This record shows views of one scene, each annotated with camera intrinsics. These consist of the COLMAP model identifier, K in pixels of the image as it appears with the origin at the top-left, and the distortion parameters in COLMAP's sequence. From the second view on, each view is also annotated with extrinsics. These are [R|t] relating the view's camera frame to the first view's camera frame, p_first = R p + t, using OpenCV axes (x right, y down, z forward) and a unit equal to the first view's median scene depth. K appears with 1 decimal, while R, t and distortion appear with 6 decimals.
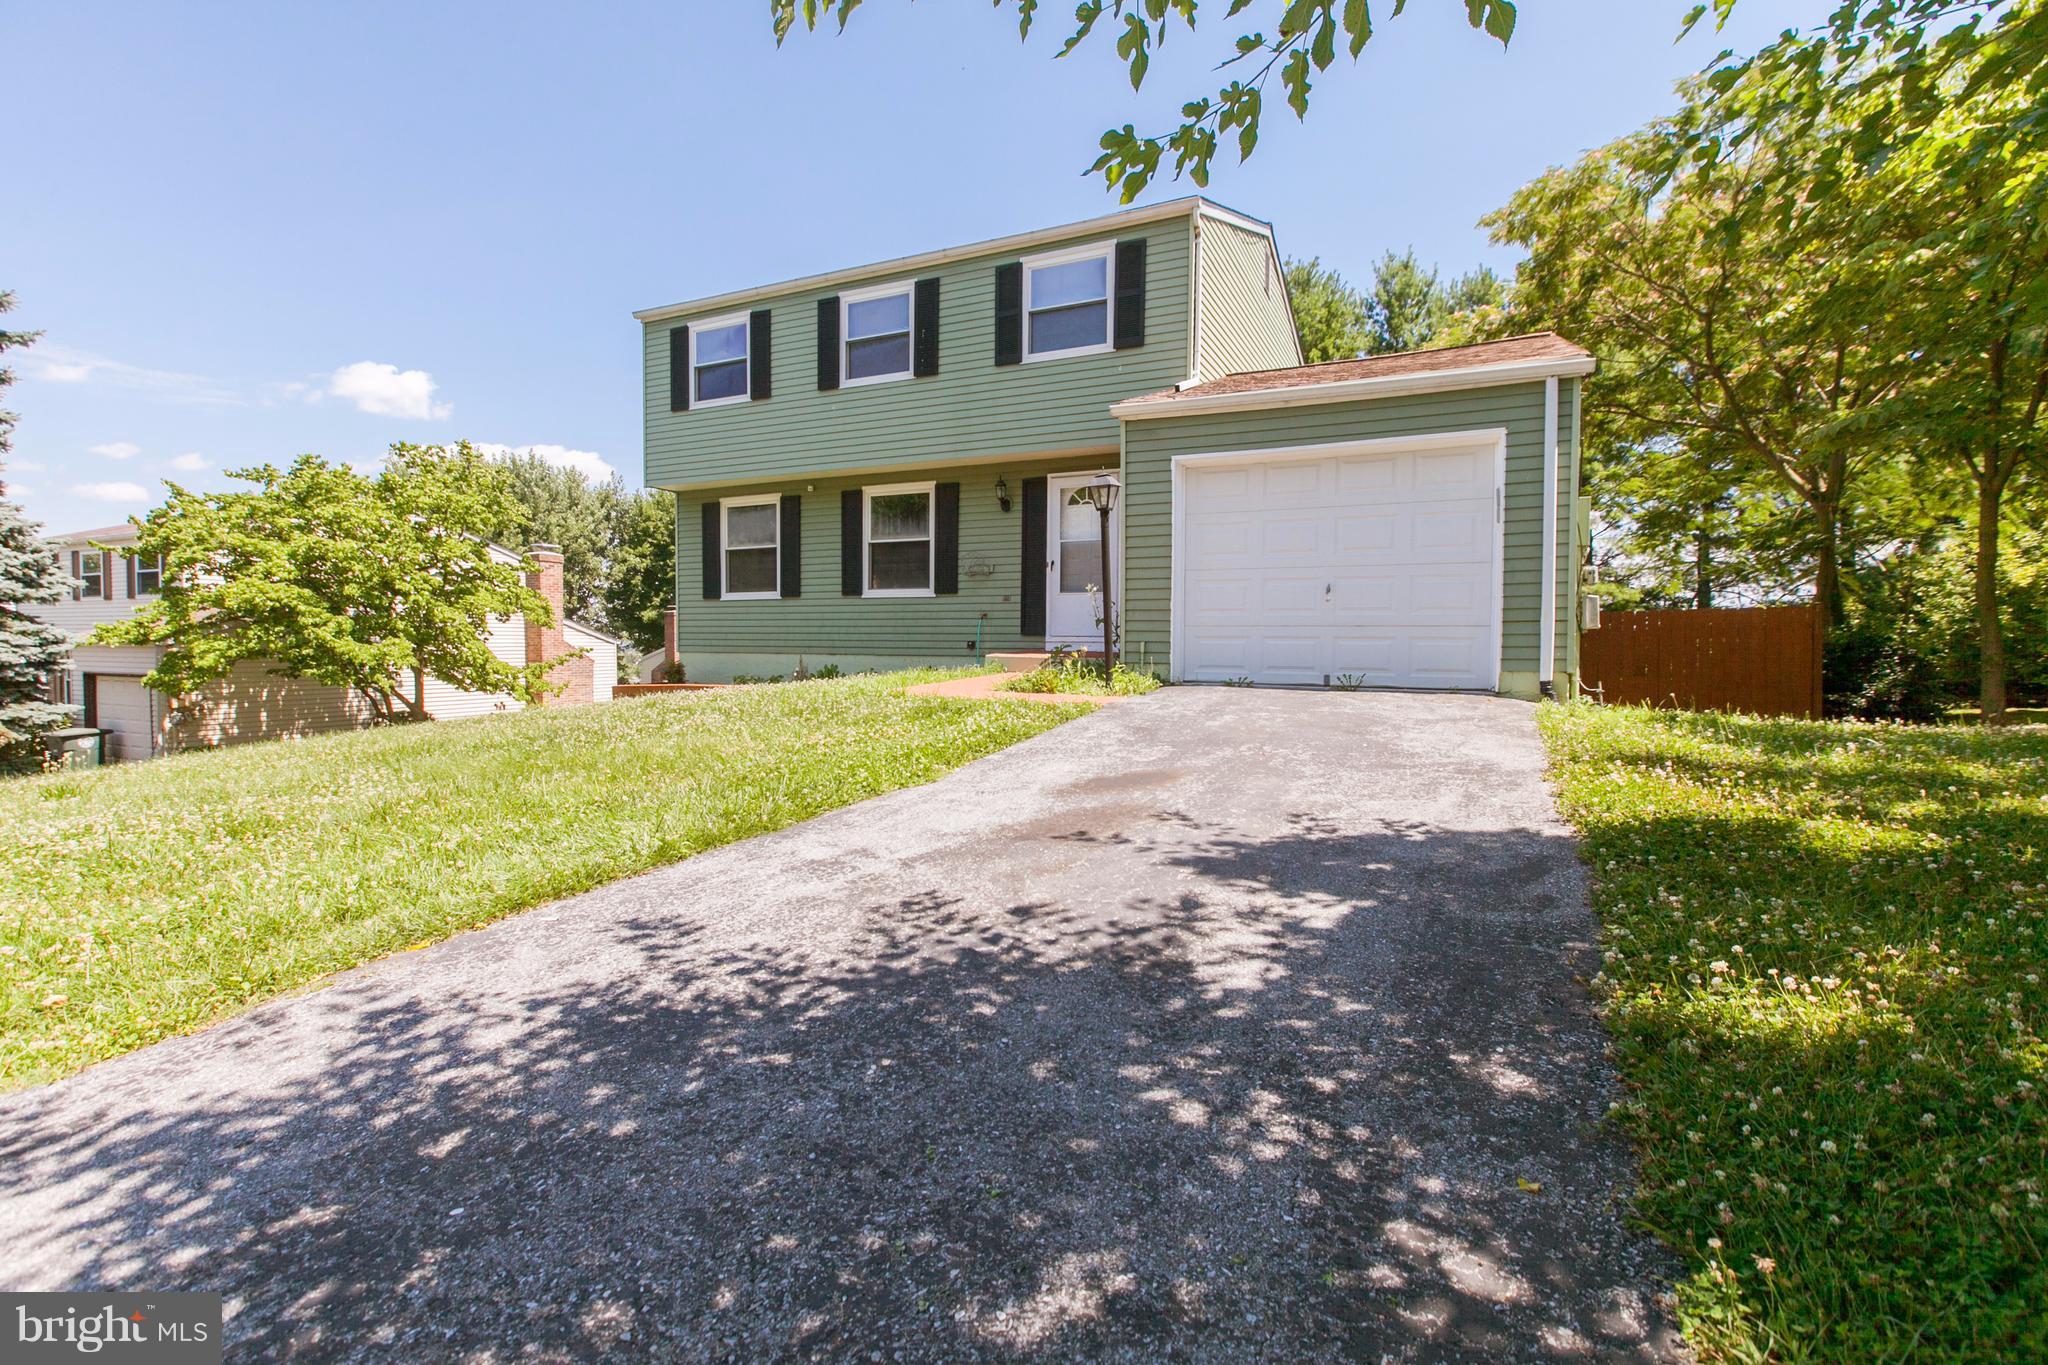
lens RADIAL K [[920.6, 0, 1014.7], [0, 920.6, 688.6], [0, 0, 1]] dist [-0.002611, 0.001545]
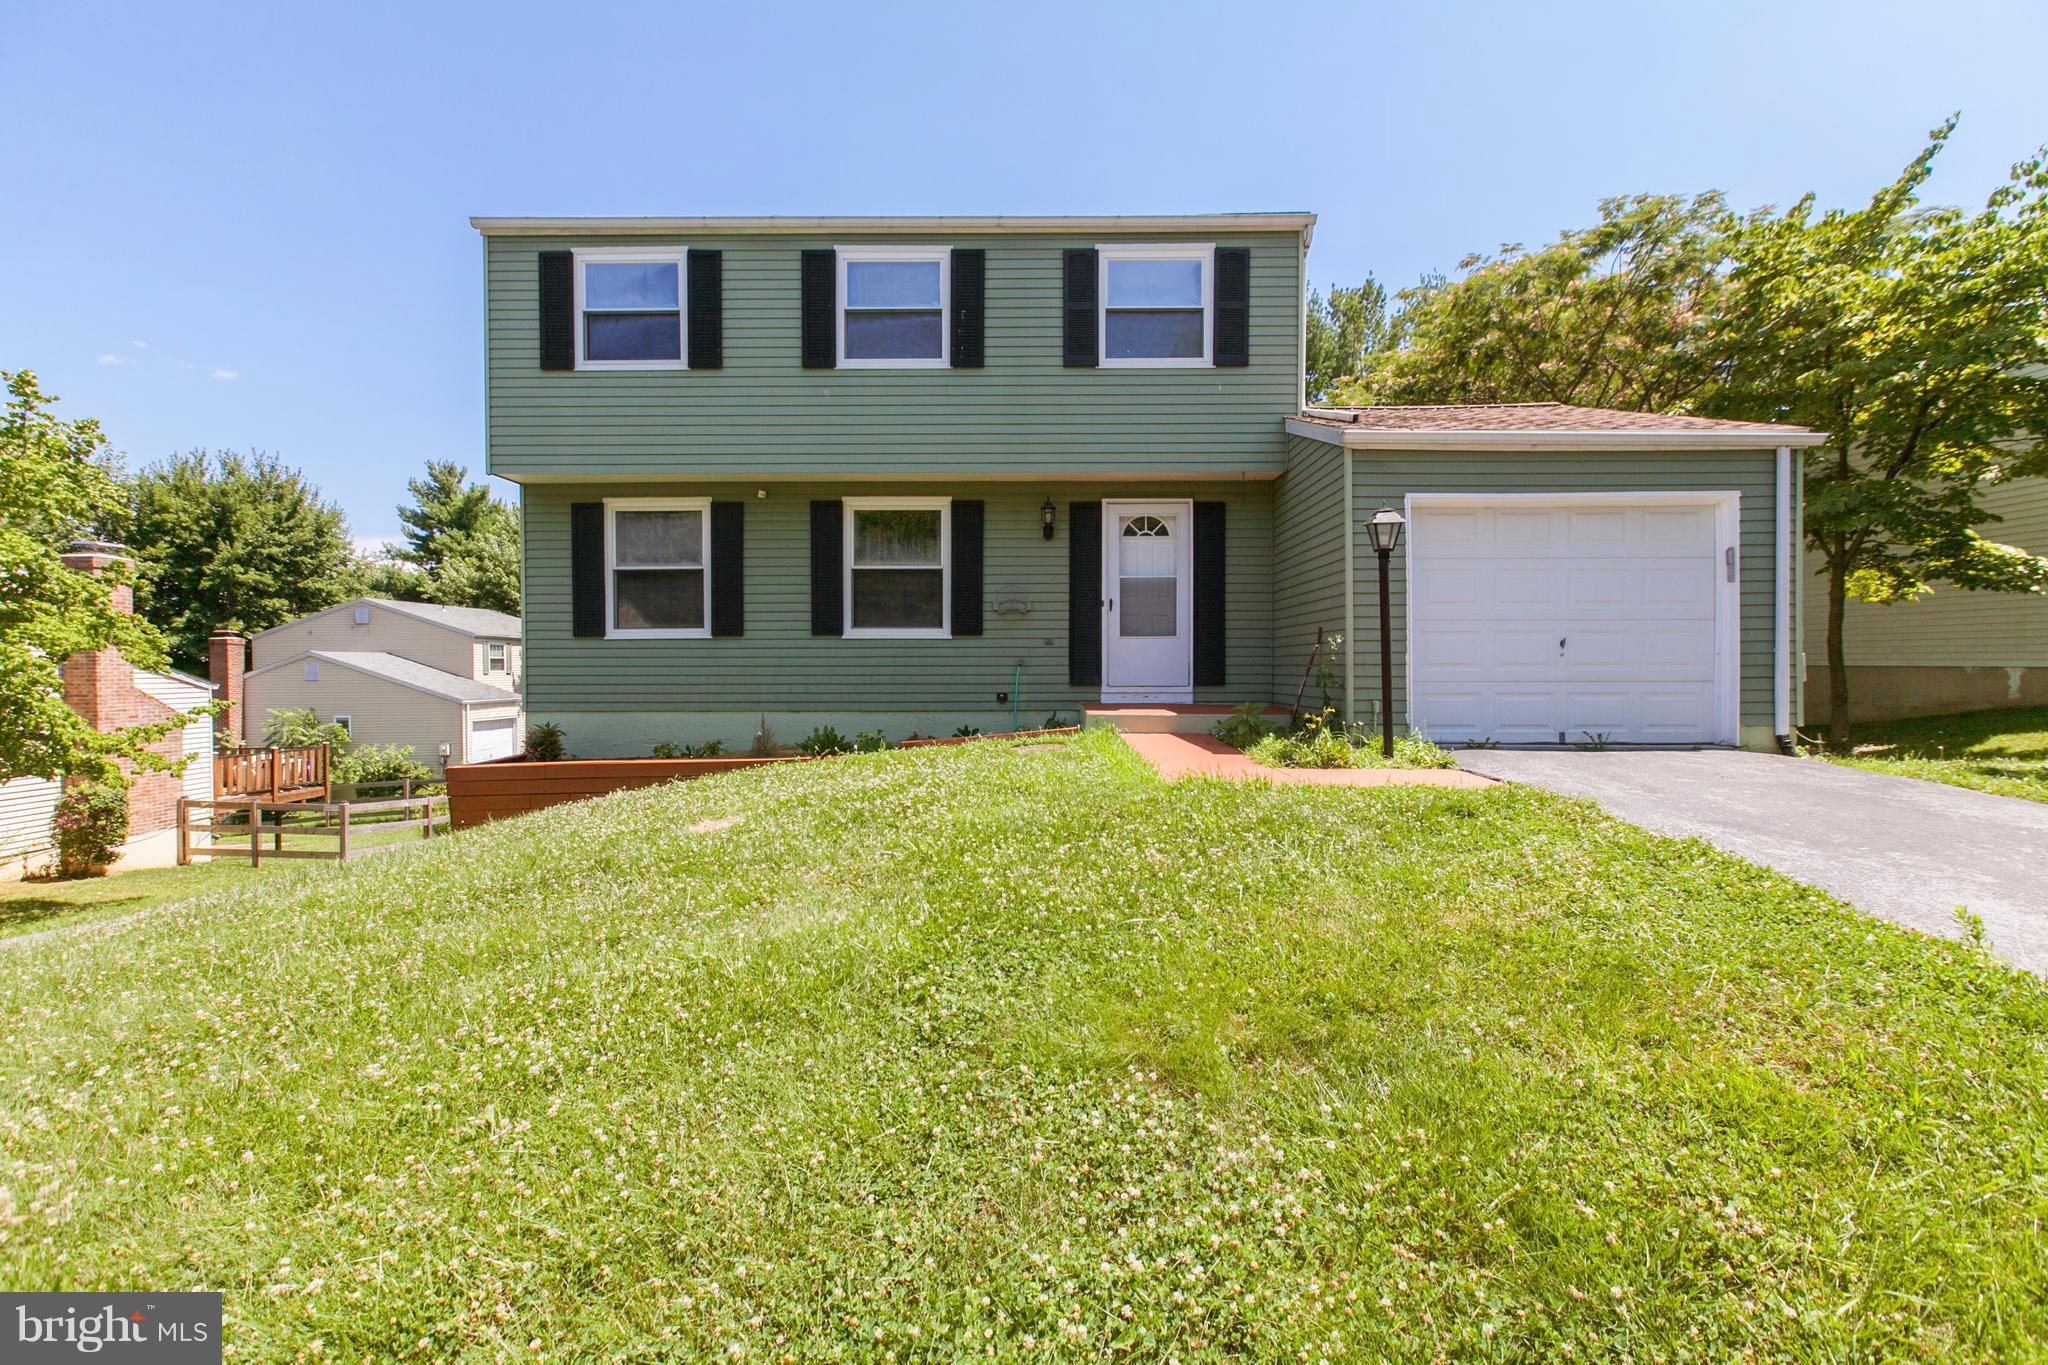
lens RADIAL K [[920.6, 0, 1010.3], [0, 920.6, 683.7], [0, 0, 1]] dist [-0.002611, 0.001545]
pose [[0.904704, -0.016078, 0.425738, -0.391314], [0.029404, 0.999261, -0.024747, -0.039424], [-0.425025, 0.034907, 0.904508, 0.251222]]
